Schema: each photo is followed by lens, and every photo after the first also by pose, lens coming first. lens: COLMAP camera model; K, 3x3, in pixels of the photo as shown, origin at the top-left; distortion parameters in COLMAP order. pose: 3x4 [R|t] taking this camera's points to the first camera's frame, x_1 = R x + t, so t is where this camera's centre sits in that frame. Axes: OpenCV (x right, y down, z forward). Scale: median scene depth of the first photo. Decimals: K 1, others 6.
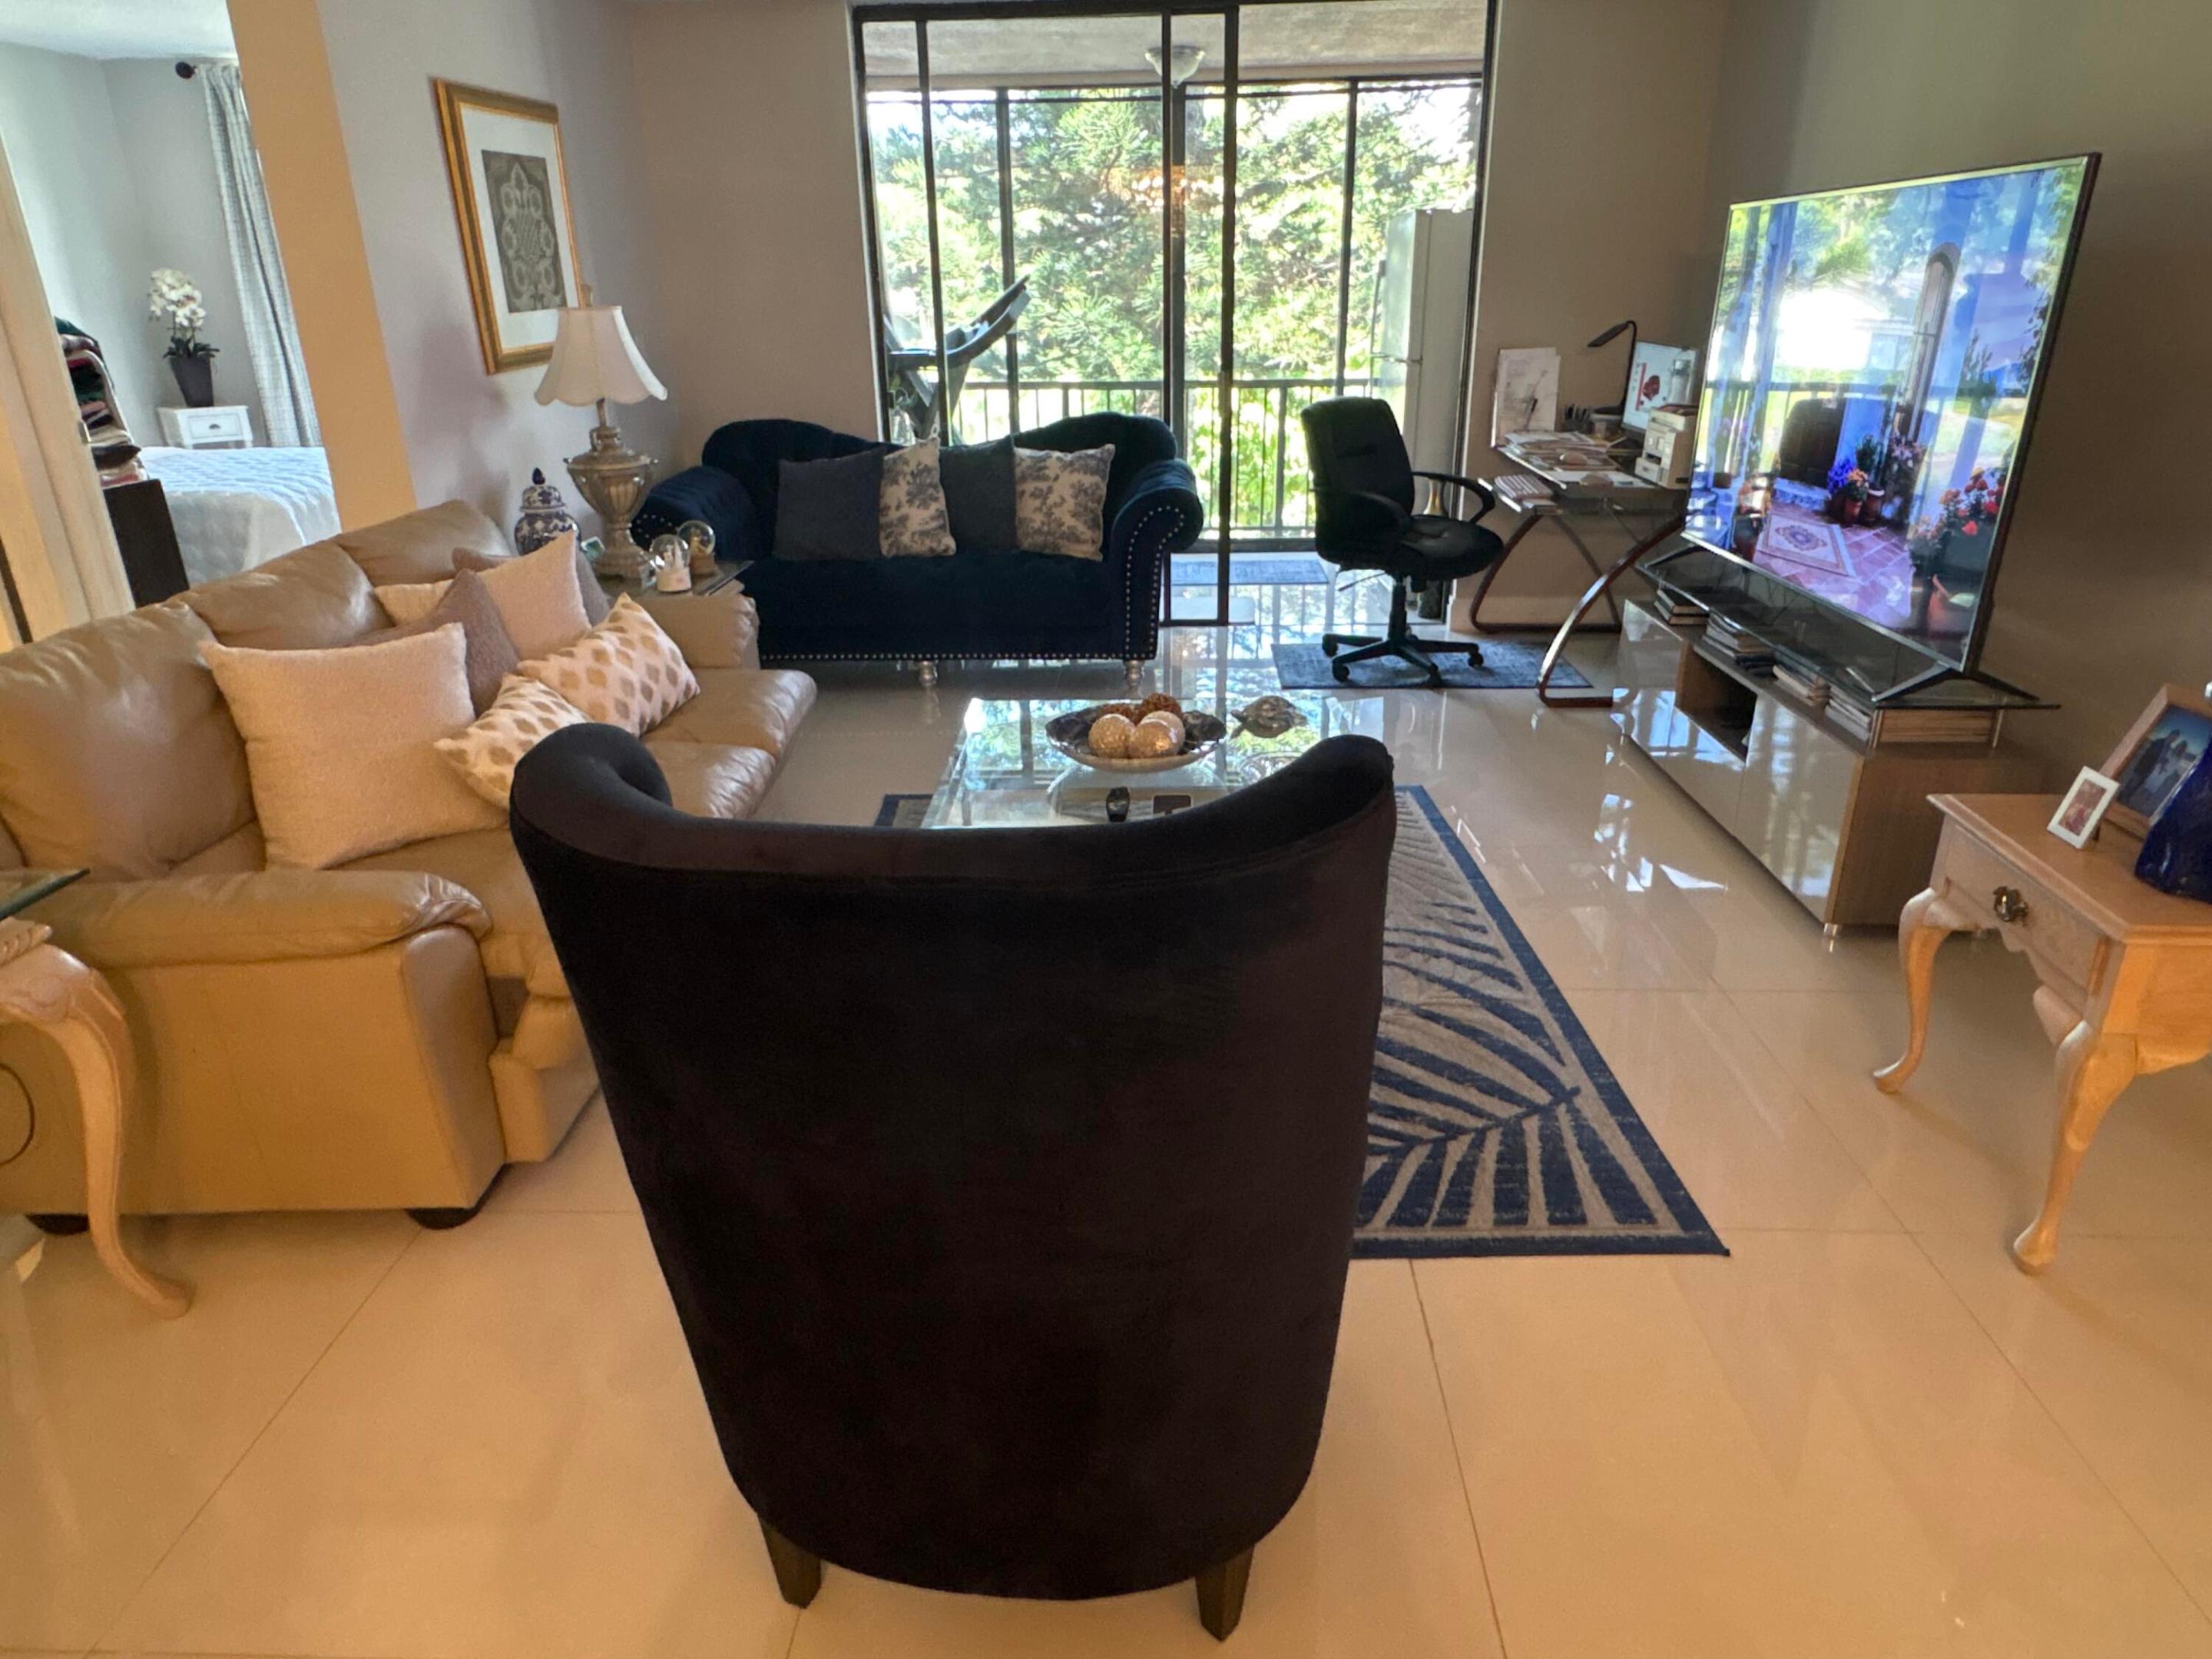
lens RADIAL K [[1341.1, 0, 1111.7], [0, 1341.1, 825.7], [0, 0, 1]] dist [-0.015705, 0.010752]
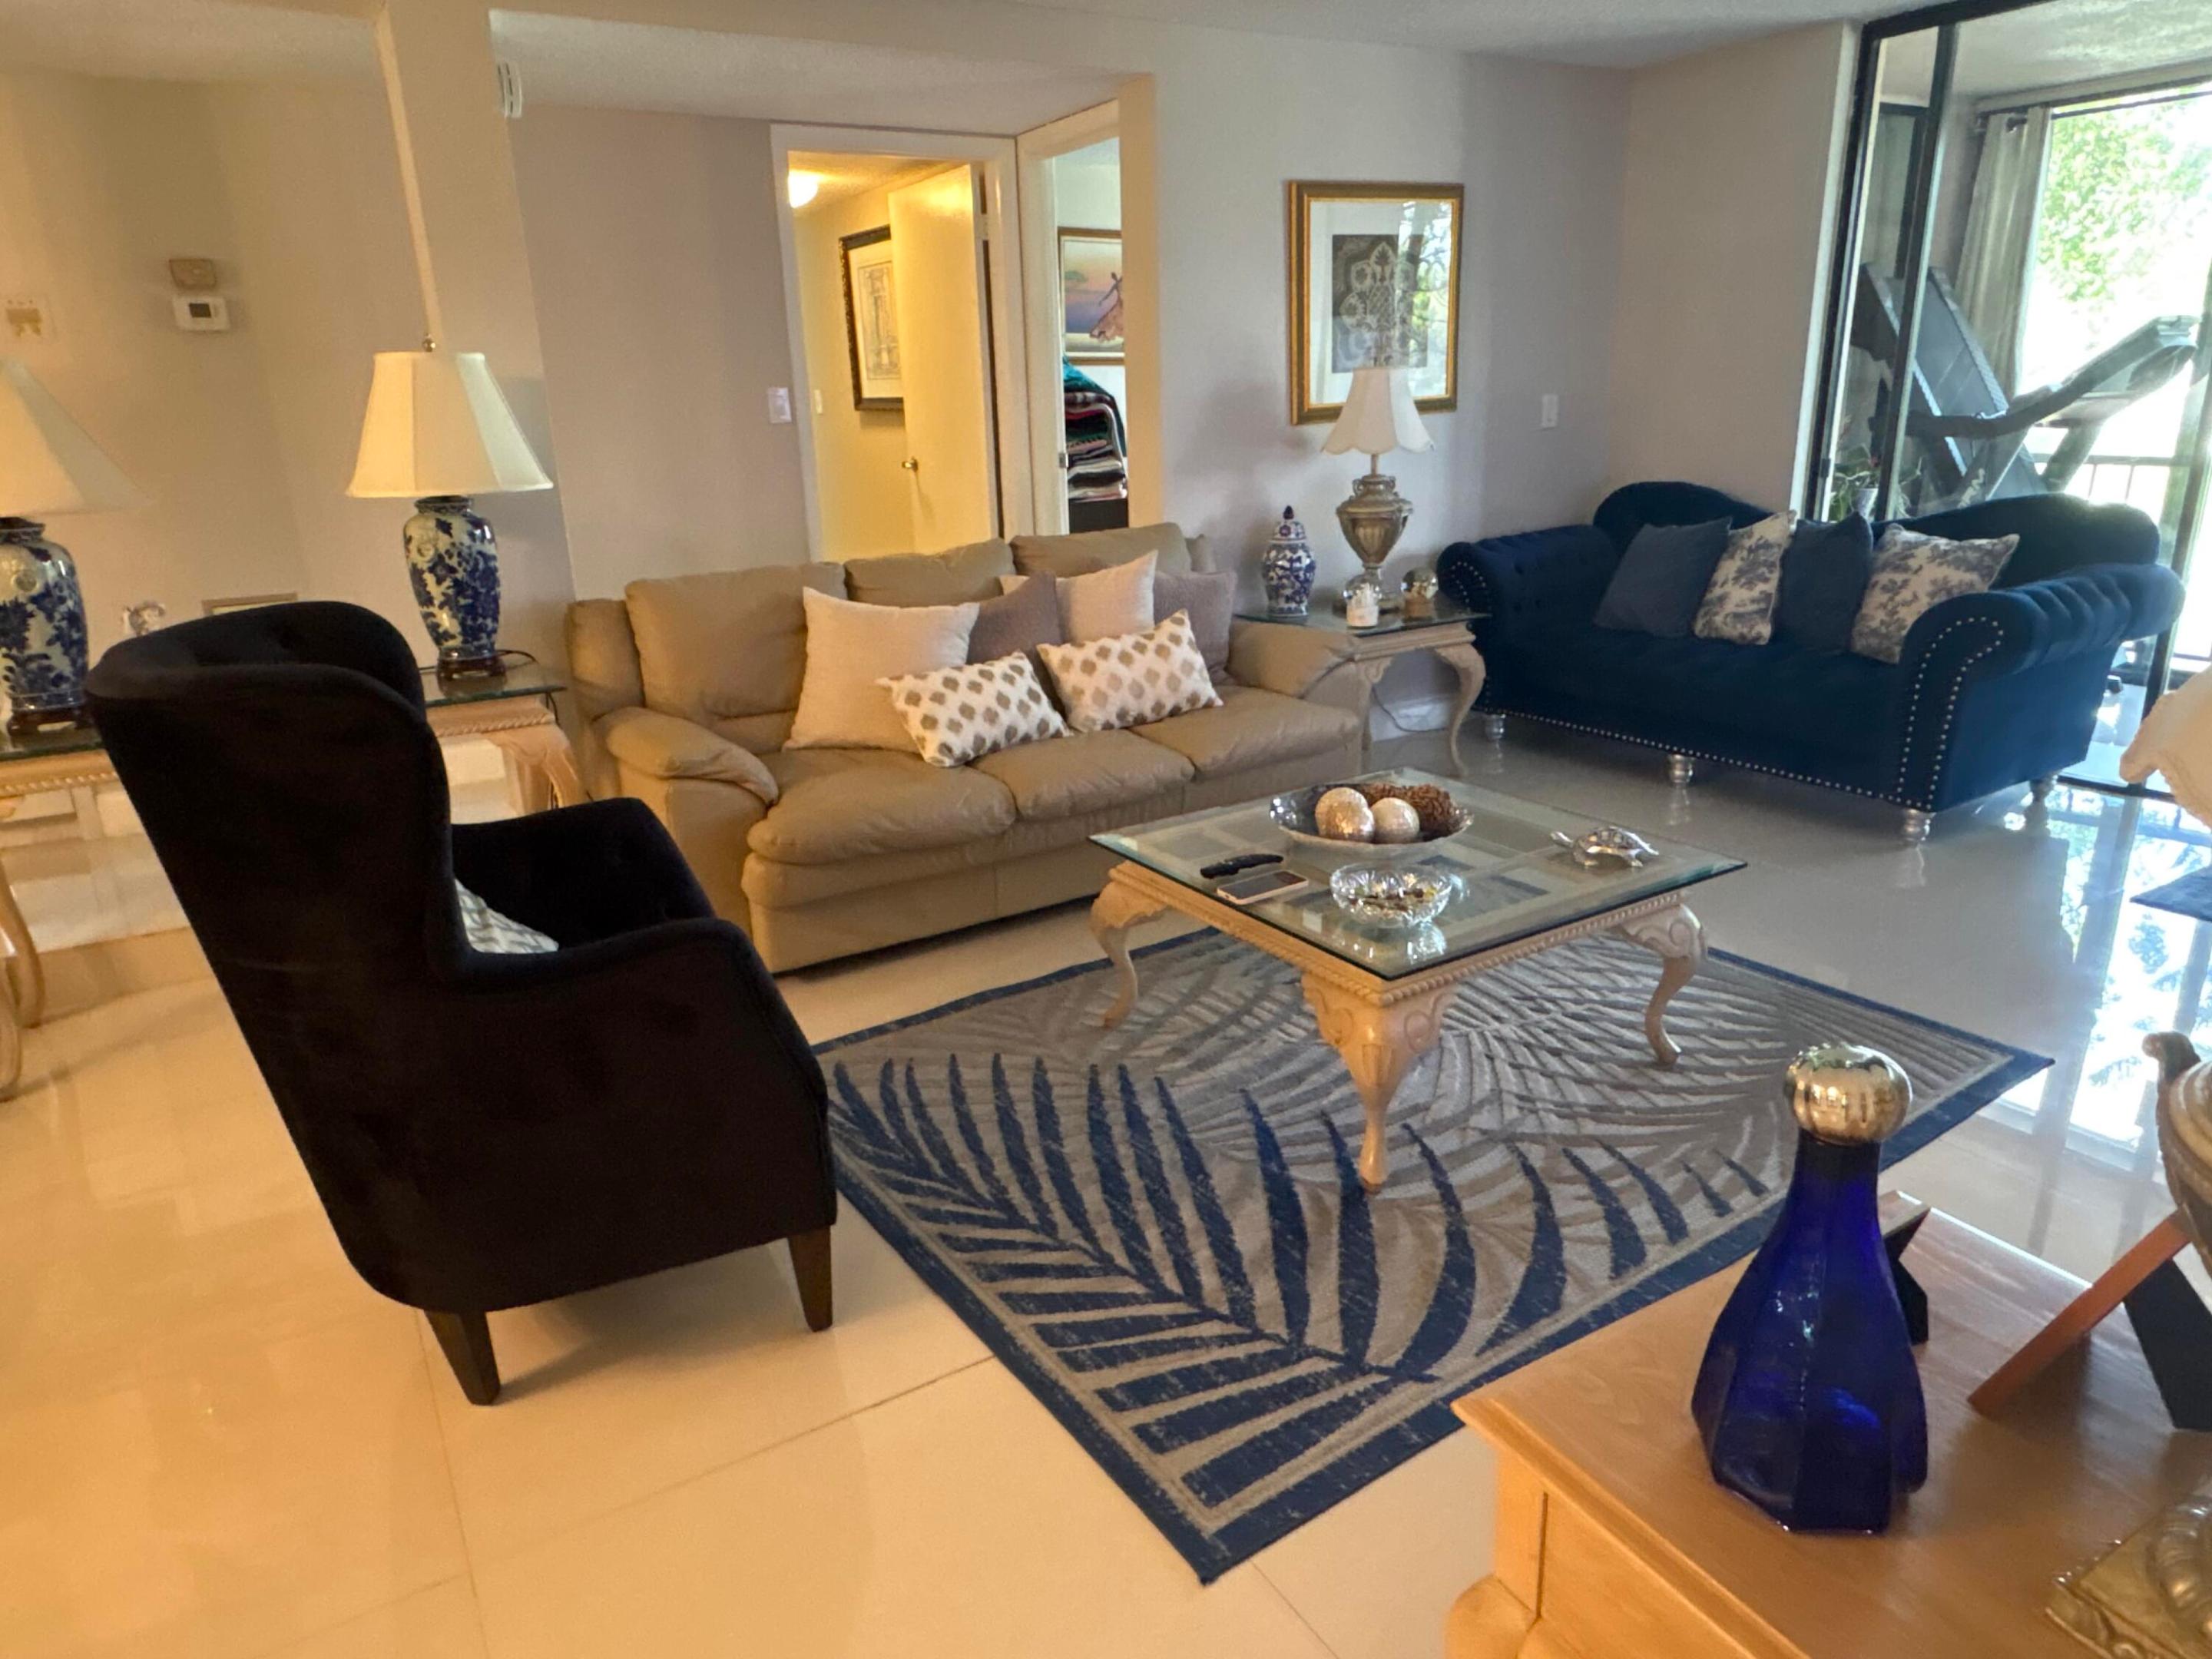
lens RADIAL K [[1341.1, 0, 1097.1], [0, 1341.1, 827.6], [0, 0, 1]] dist [-0.015705, 0.010752]
pose [[0.566488, 0.249165, -0.785498, 0.406162], [-0.283770, 0.953879, 0.097926, -0.061987], [0.773670, 0.167427, 0.611067, 0.191509]]
